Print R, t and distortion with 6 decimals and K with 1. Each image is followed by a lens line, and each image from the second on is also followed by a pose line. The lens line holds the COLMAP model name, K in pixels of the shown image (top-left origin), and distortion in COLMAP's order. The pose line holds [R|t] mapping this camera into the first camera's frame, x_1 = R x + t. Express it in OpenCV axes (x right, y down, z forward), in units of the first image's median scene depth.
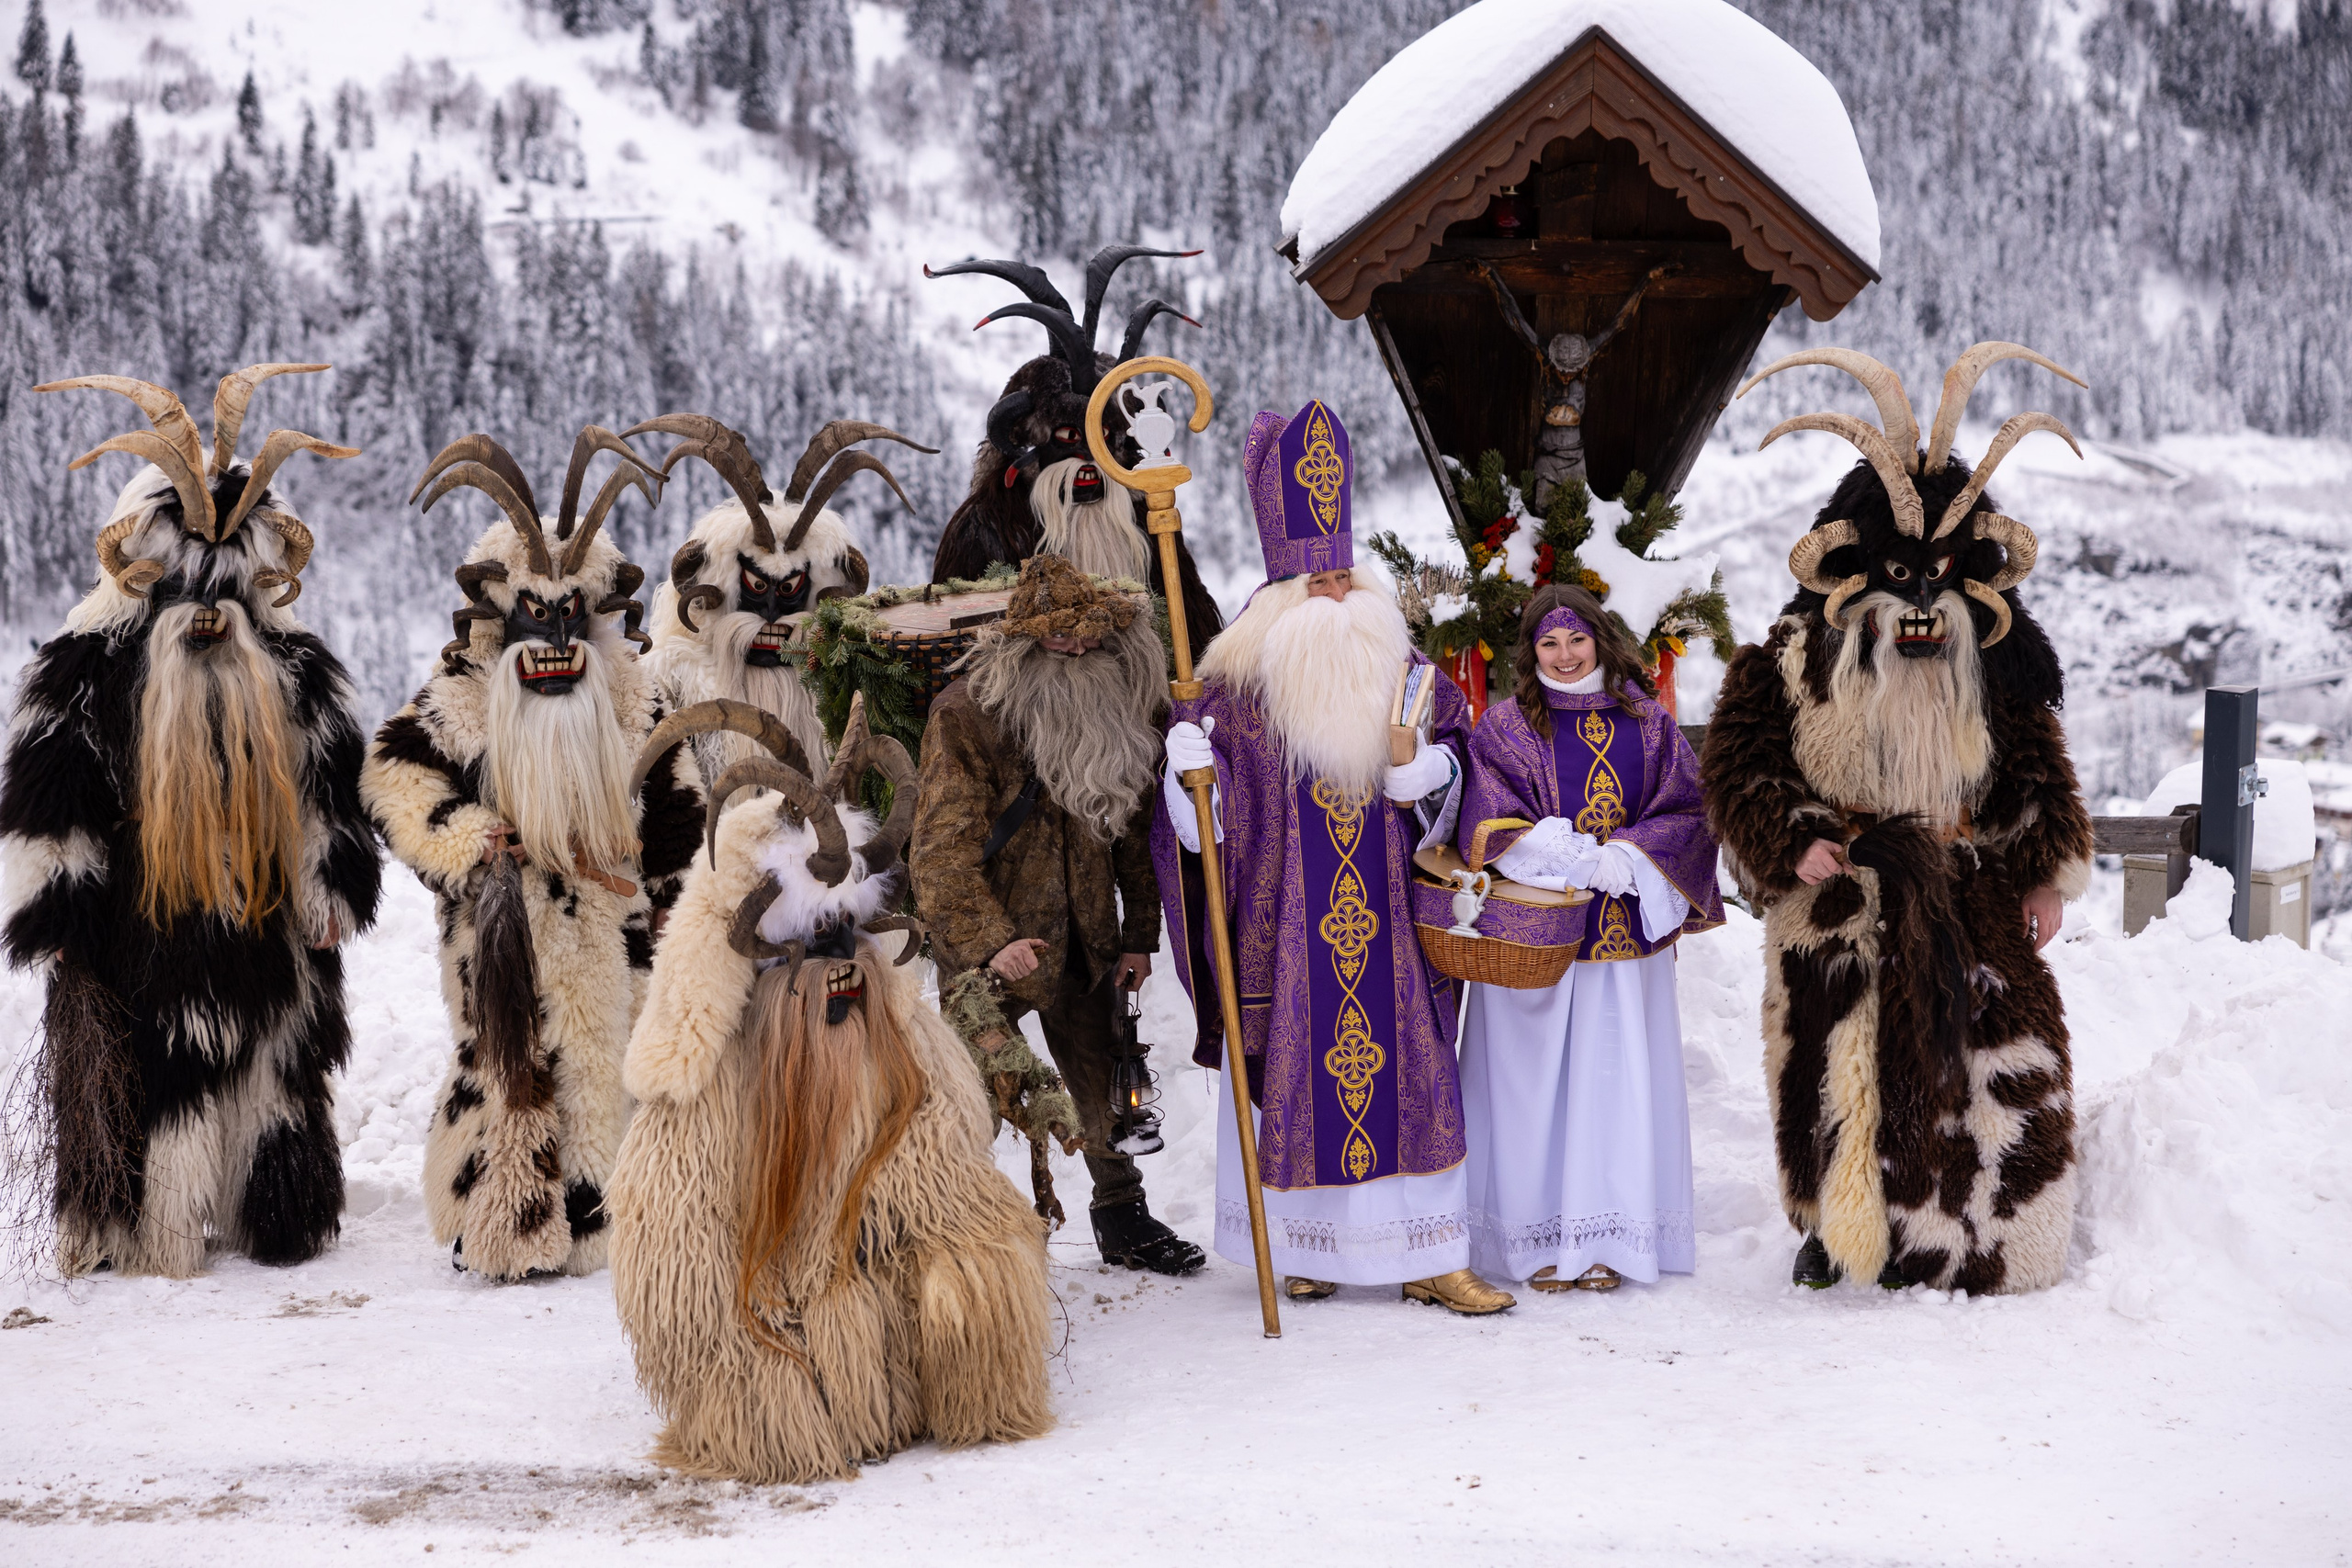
lens RADIAL K [[4863.1, 0, 1179.7], [0, 4863.1, 916.2], [0, 0, 1]] dist [0.096578, 0.116574]
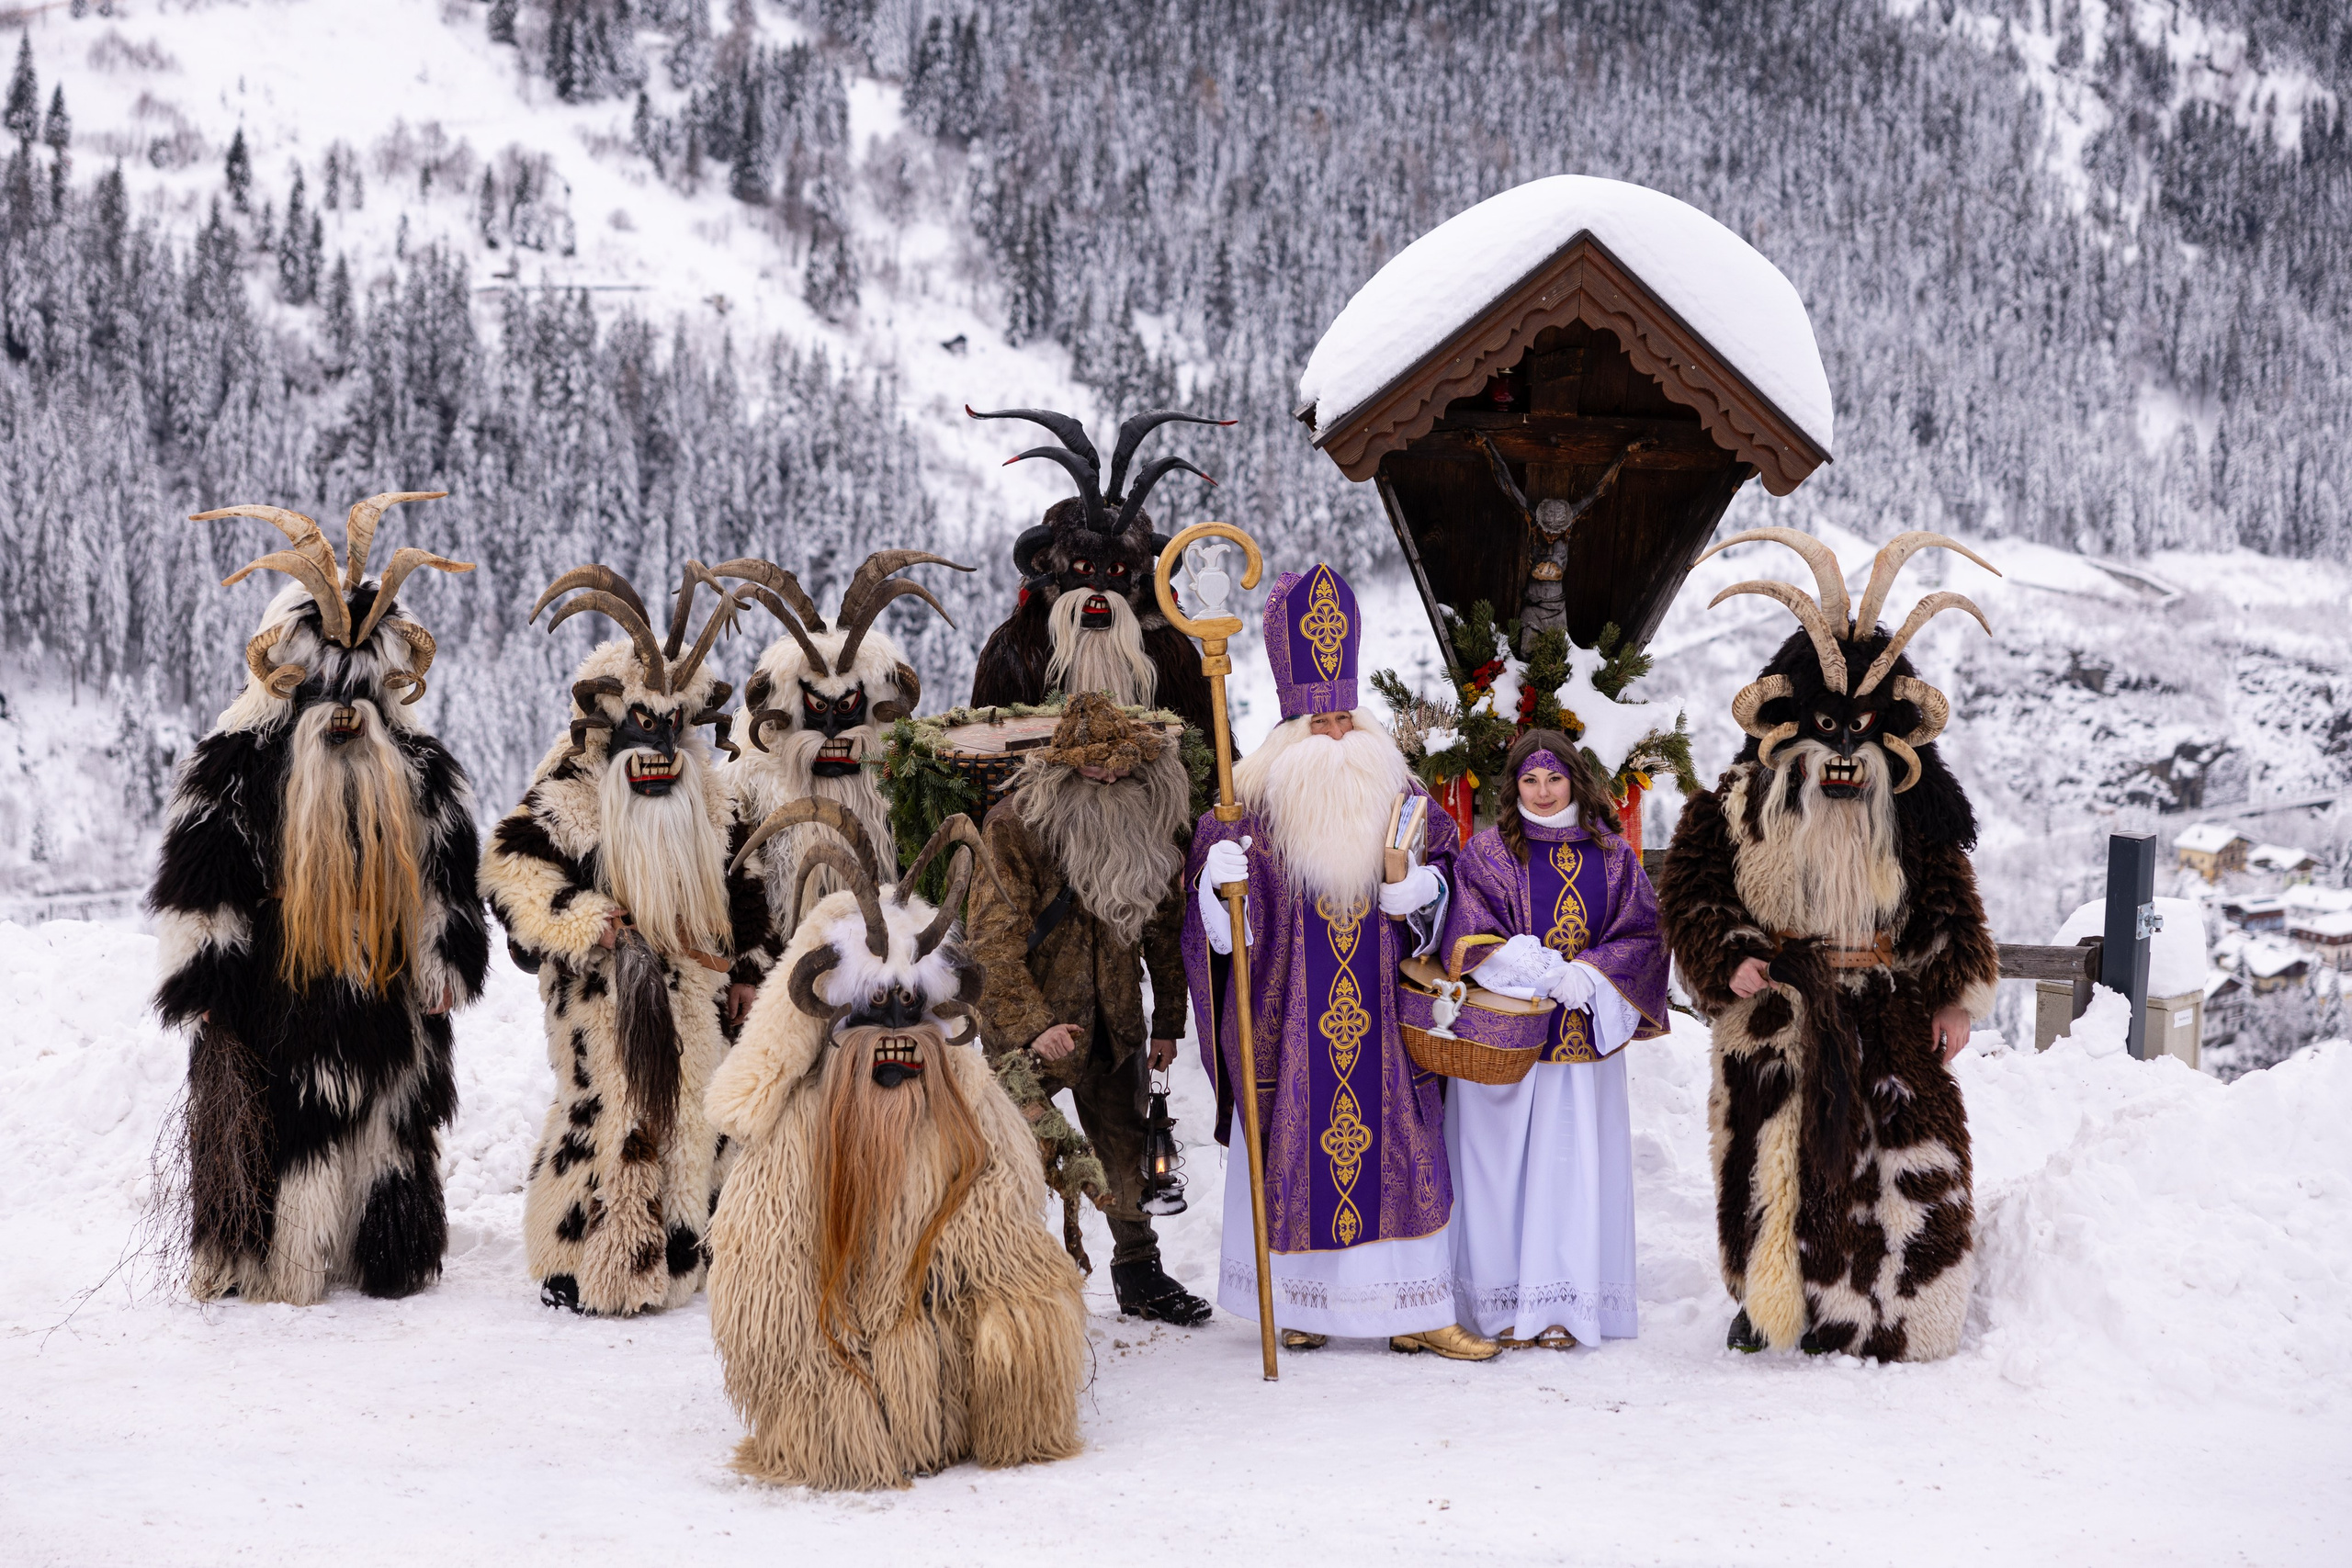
lens RADIAL K [[7050.8, 0, 1176.0], [0, 7050.8, 784.0], [0, 0, 1]] dist [0.133842, 0.712048]
pose [[0.999238, 0.030323, 0.024583, -0.031666], [-0.029541, 0.999064, -0.031594, -0.000213], [-0.025518, 0.030844, 0.999198, -0.434027]]
